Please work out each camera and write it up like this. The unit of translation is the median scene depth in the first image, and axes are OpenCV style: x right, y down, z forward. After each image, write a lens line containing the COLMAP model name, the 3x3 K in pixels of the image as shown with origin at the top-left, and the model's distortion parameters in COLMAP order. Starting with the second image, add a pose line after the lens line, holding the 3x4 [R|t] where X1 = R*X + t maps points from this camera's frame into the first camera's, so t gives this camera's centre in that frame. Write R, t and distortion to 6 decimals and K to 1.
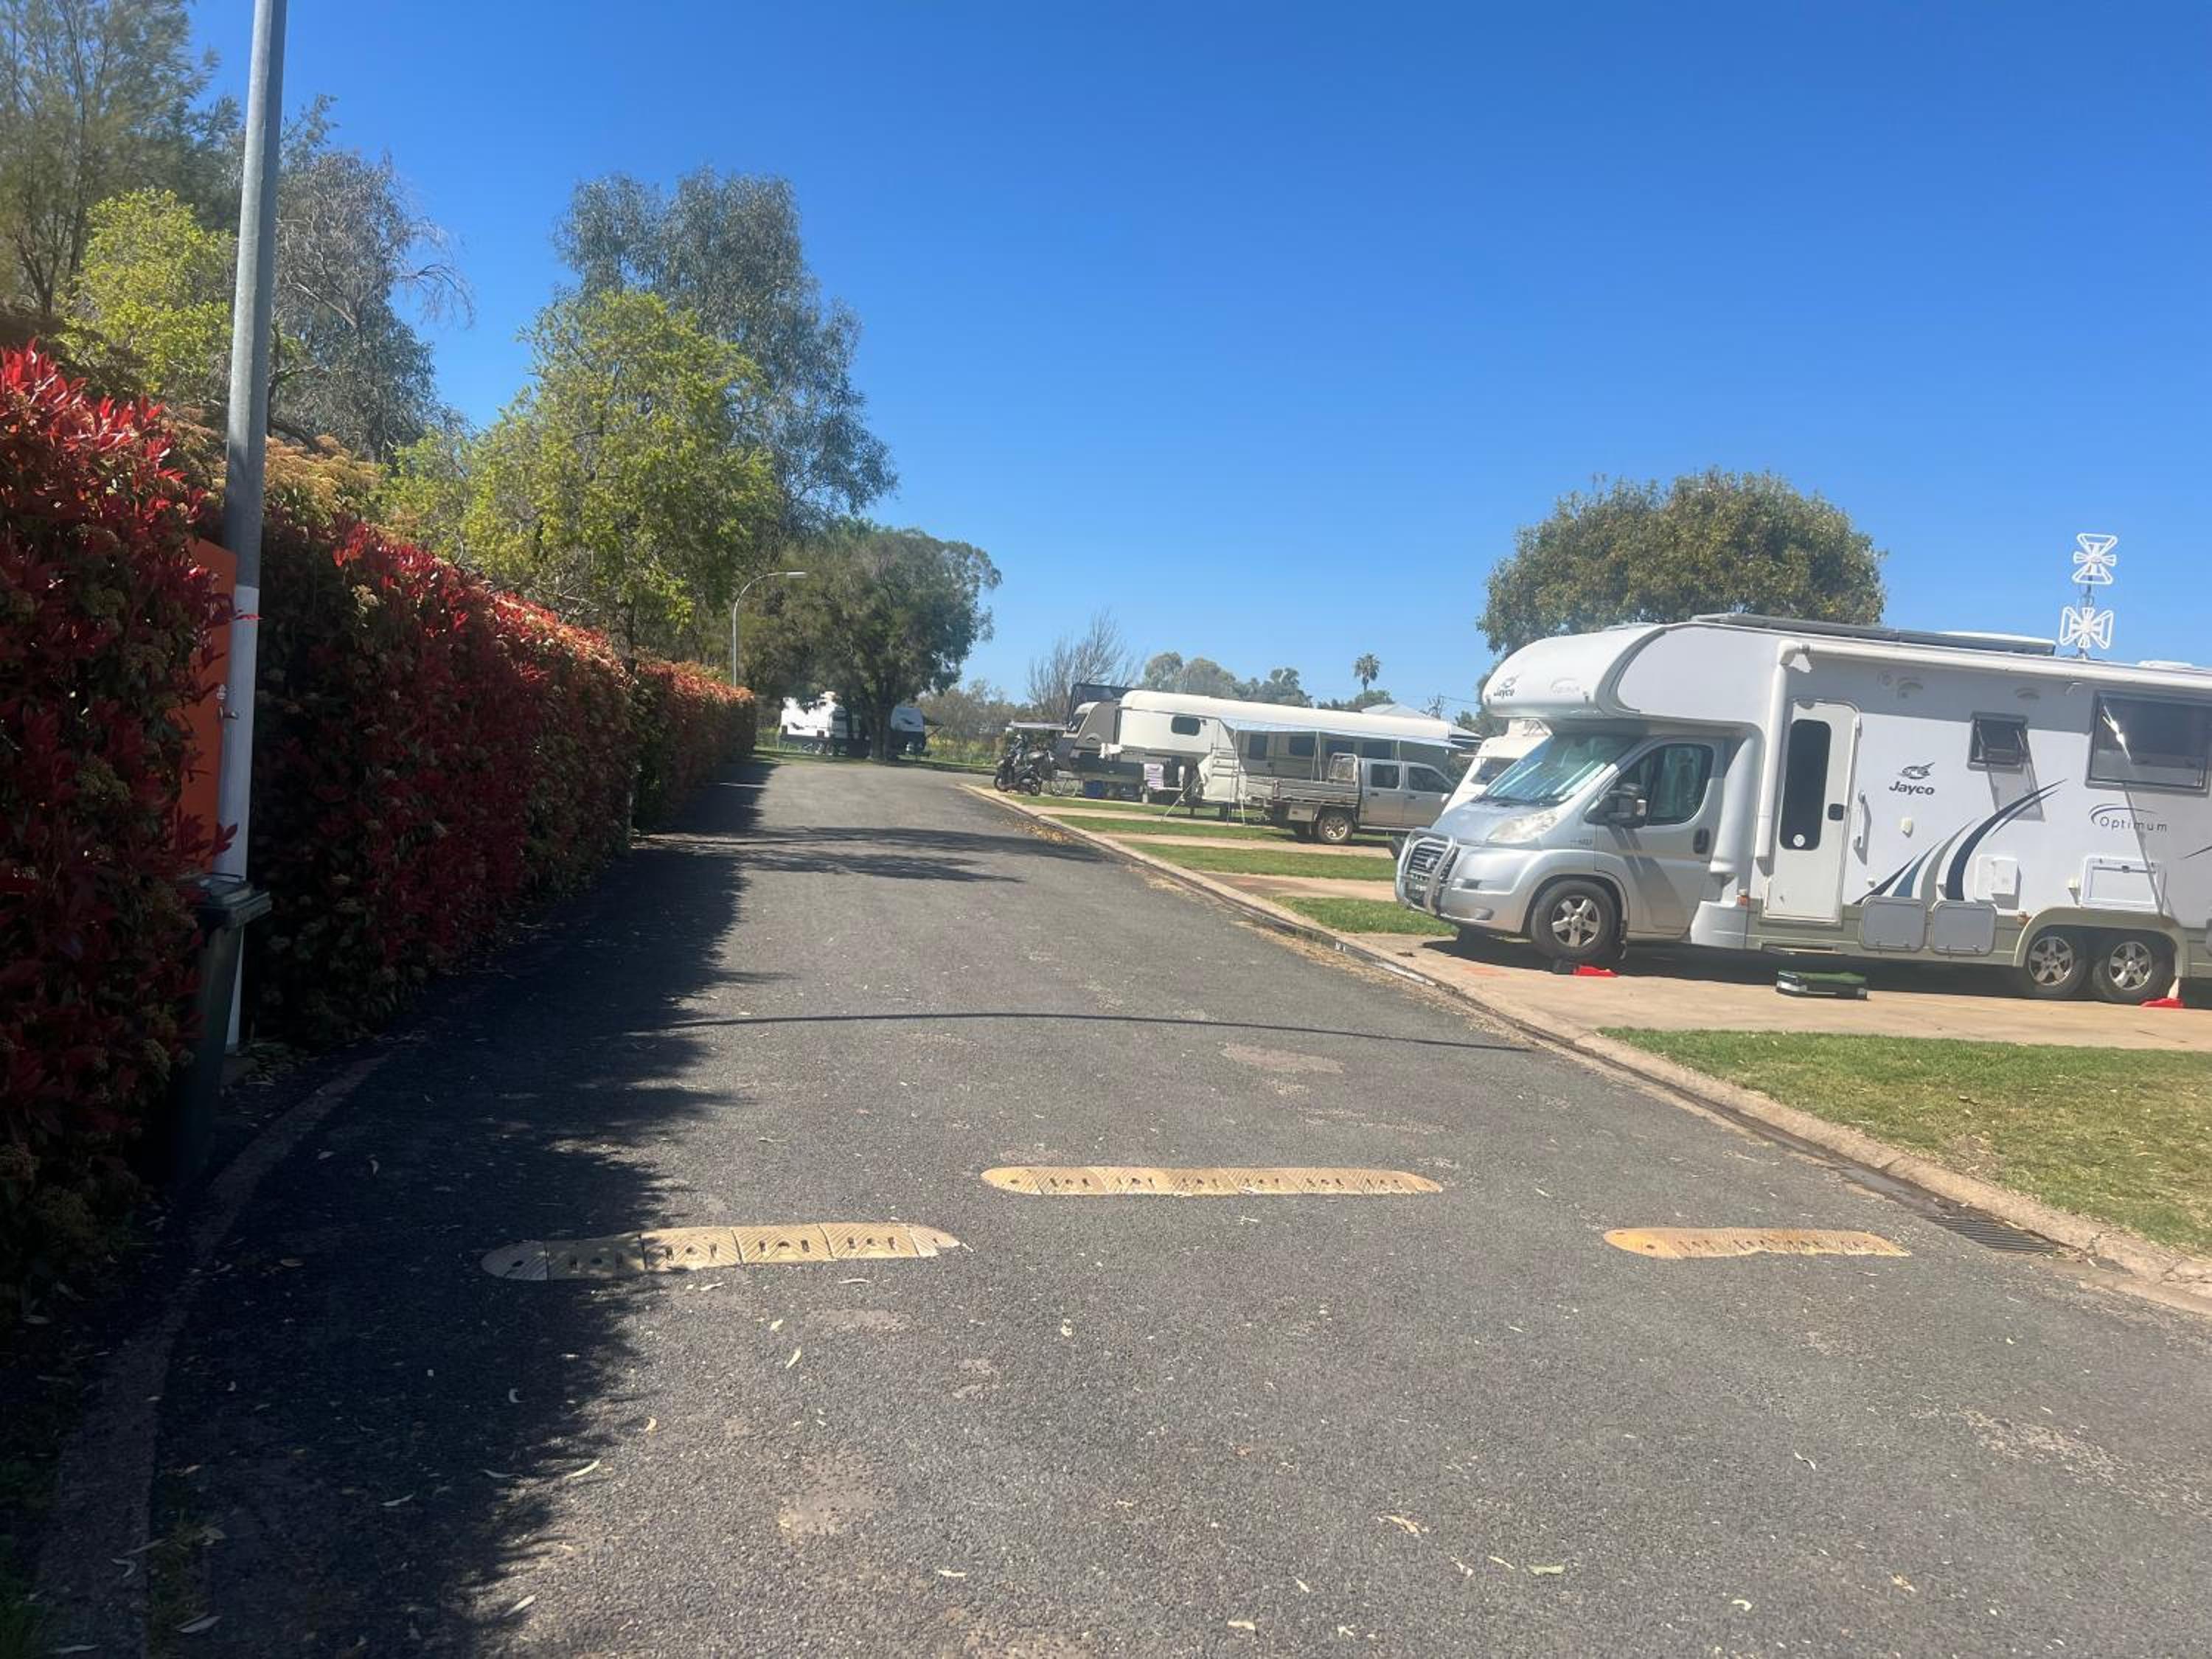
lens RADIAL K [[1677.6, 0, 1098.7], [0, 1677.6, 823.4], [0, 0, 1]] dist [0.061033, -0.097346]
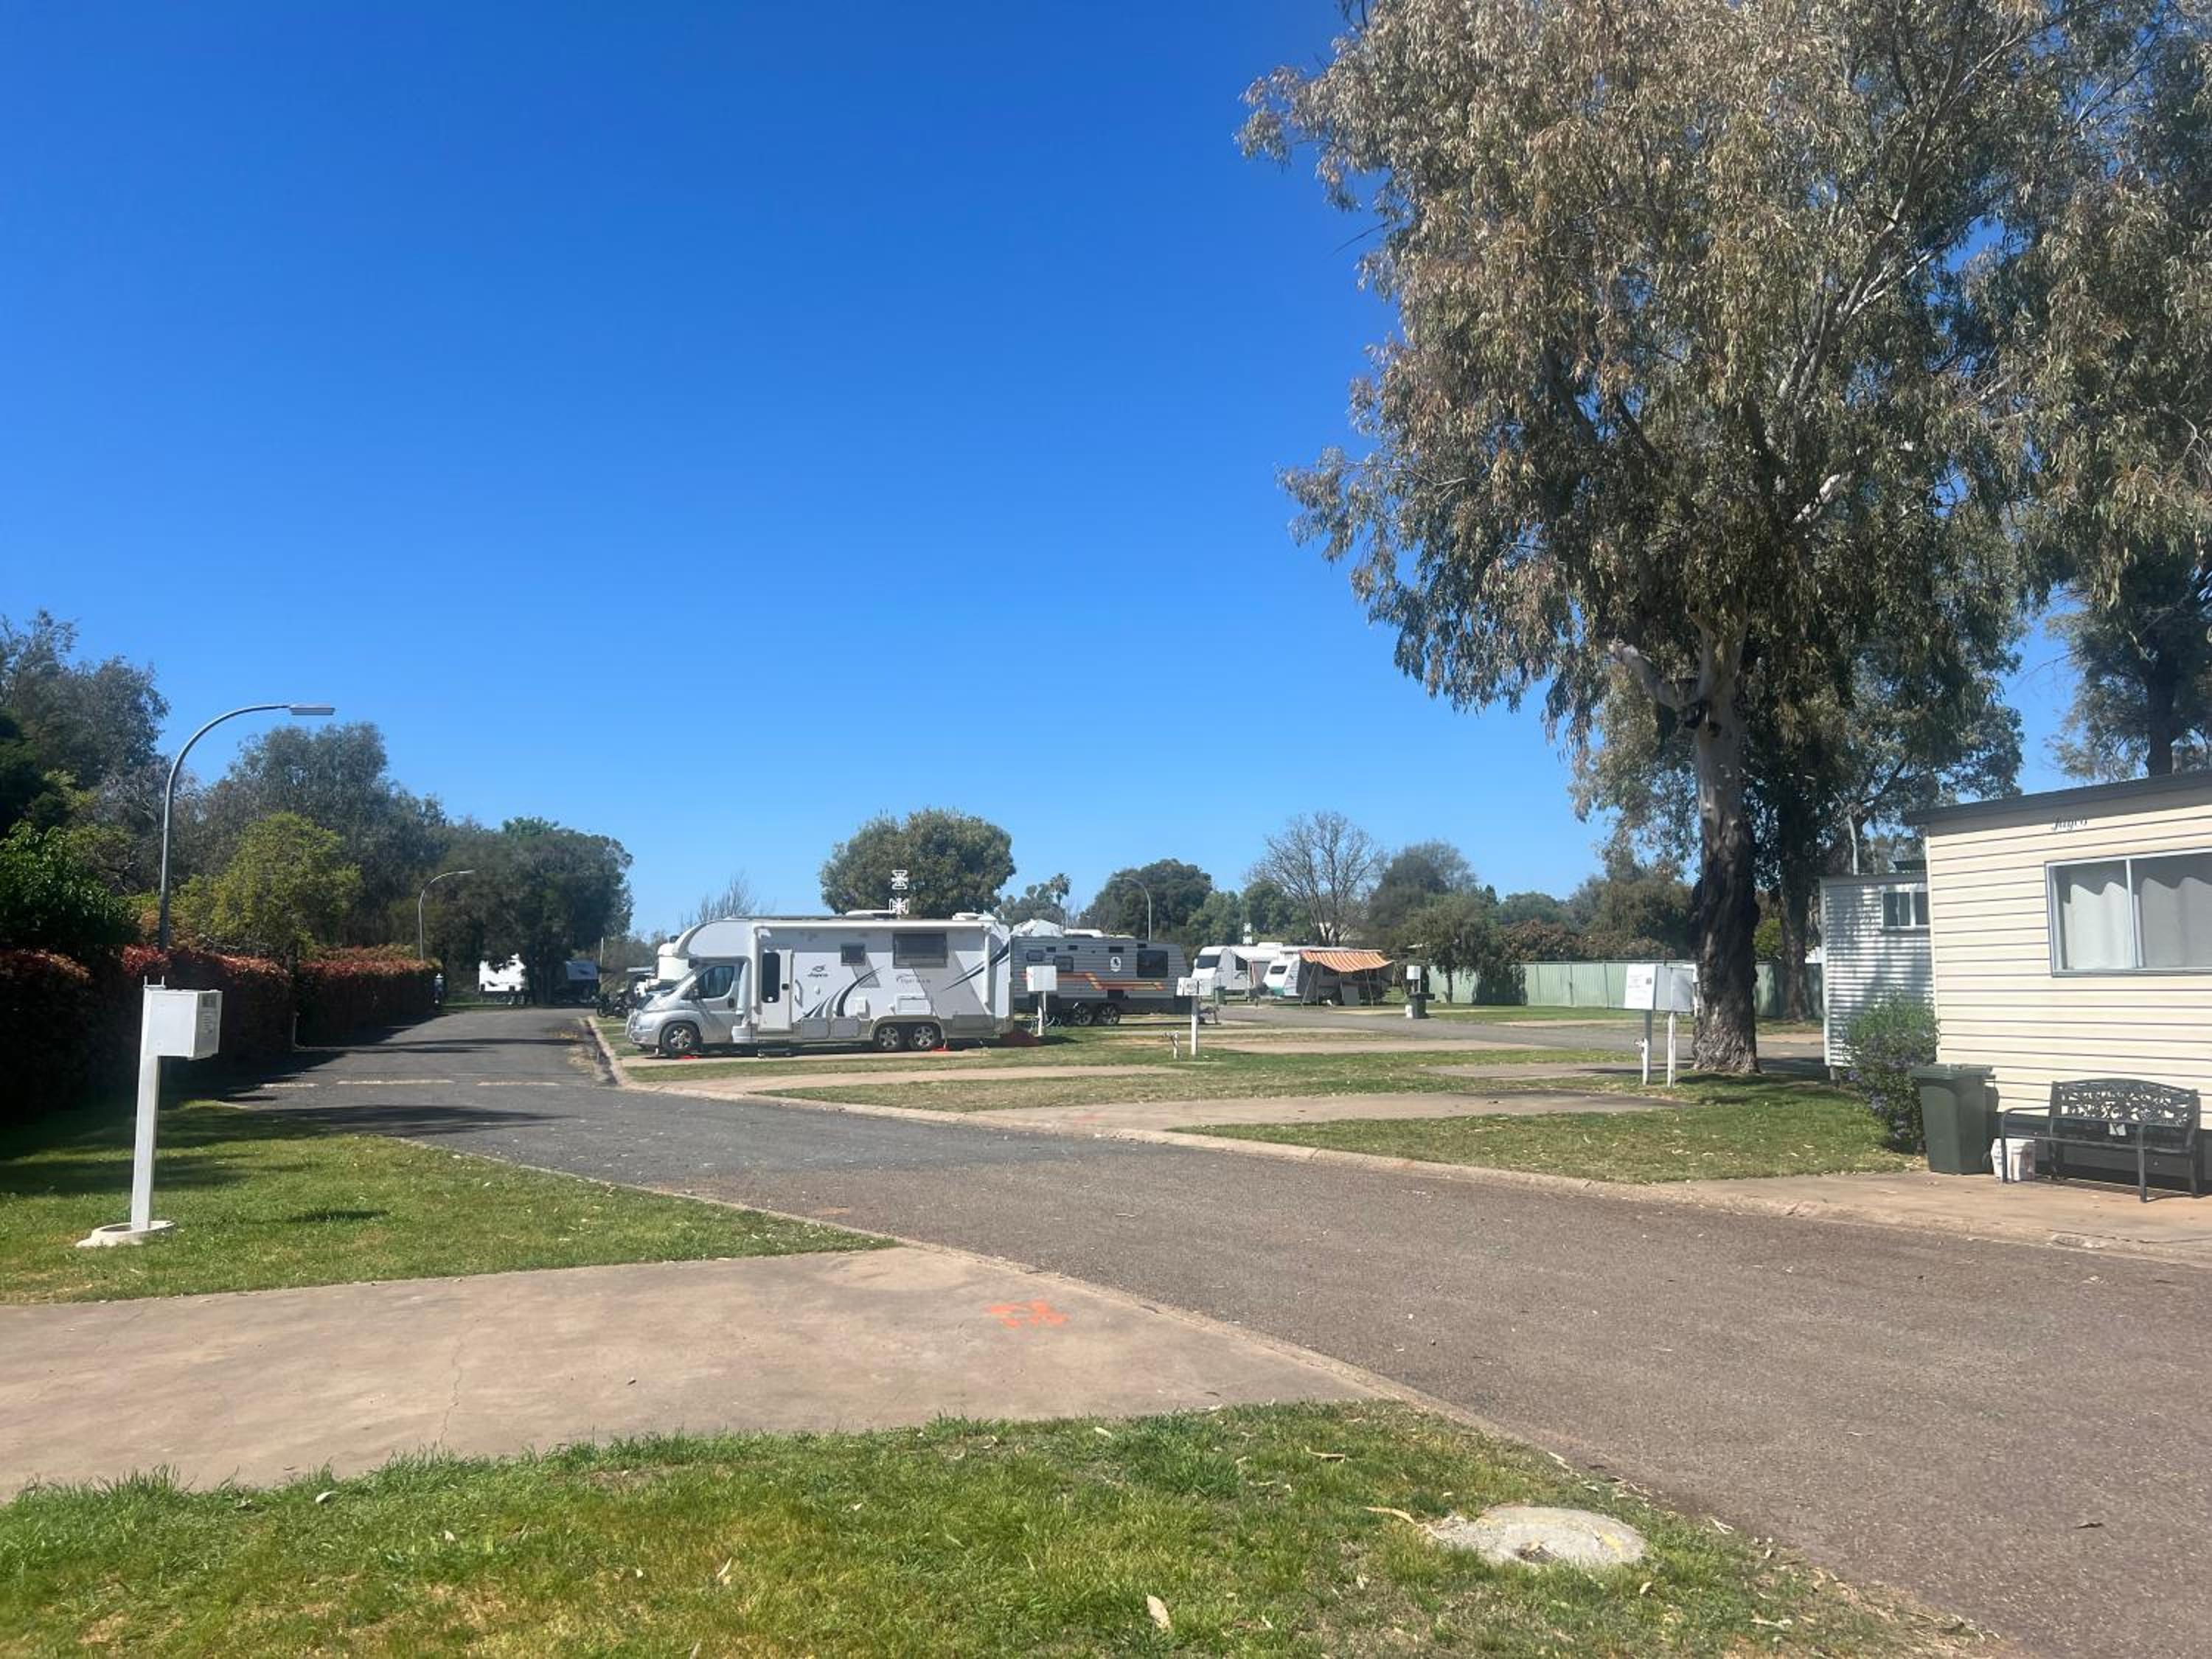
lens RADIAL K [[1675.2, 0, 1131.5], [0, 1675.2, 815.9], [0, 0, 1]] dist [0.064744, -0.077586]
pose [[0.985899, -0.072595, 0.150773, 0.571149], [0.091985, 0.987770, -0.125891, 0.104450], [-0.139790, 0.137984, 0.980520, -1.596376]]
